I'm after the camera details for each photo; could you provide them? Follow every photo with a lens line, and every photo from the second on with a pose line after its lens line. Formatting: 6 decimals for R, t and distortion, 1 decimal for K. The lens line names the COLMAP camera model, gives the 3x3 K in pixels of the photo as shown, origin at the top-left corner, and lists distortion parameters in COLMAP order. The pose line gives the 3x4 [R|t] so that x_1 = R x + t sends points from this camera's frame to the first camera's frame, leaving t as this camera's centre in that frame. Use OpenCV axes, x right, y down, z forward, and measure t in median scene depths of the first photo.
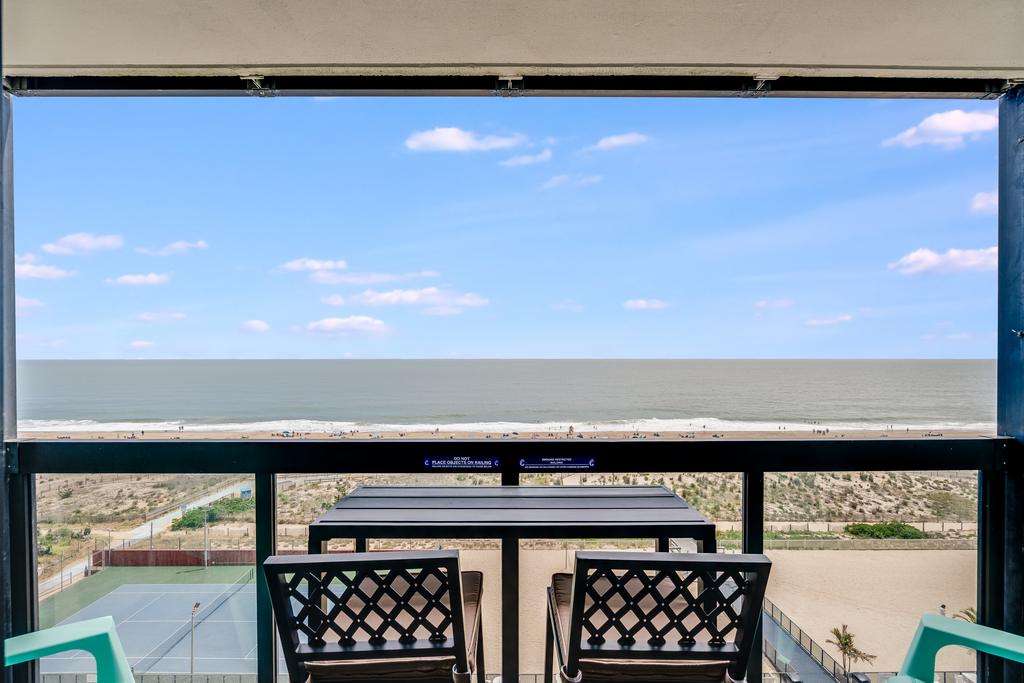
lens RADIAL K [[400.8, 0, 510.0], [0, 400.8, 355.0], [0, 0, 1]] dist [-0.001570, -0.000168]
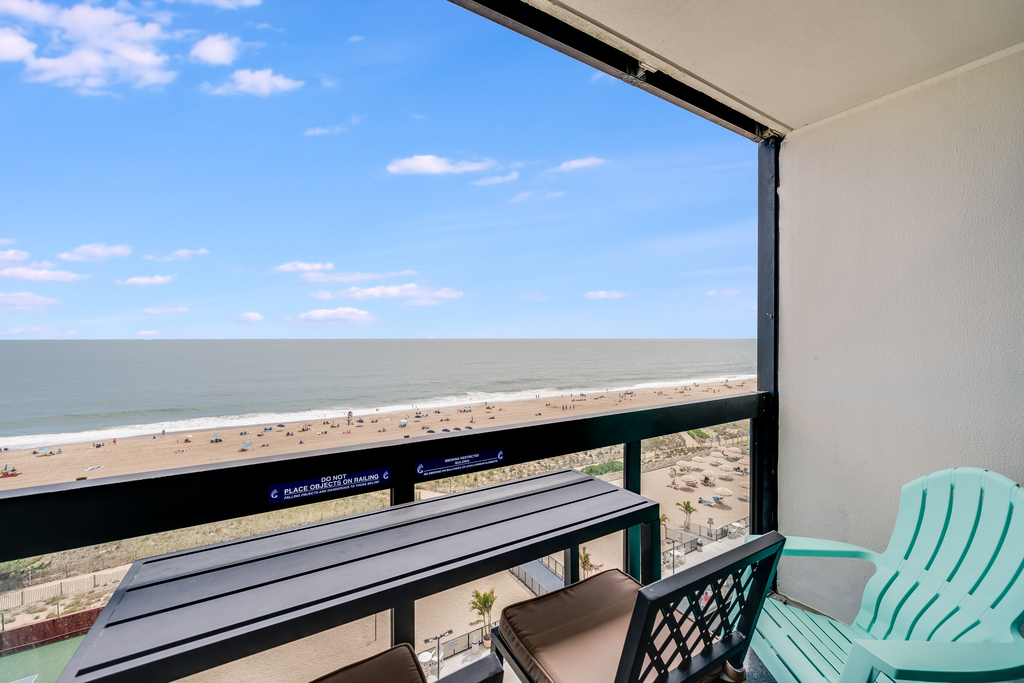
lens RADIAL K [[405.3, 0, 513.9], [0, 405.3, 338.9], [0, 0, 1]] dist [-0.000230, -0.000051]
pose [[0.858389, -0.002193, 0.512994, -0.209912], [-0.003272, 0.999947, 0.009749, 0.014116], [-0.512988, -0.010047, 0.858337, 0.252007]]
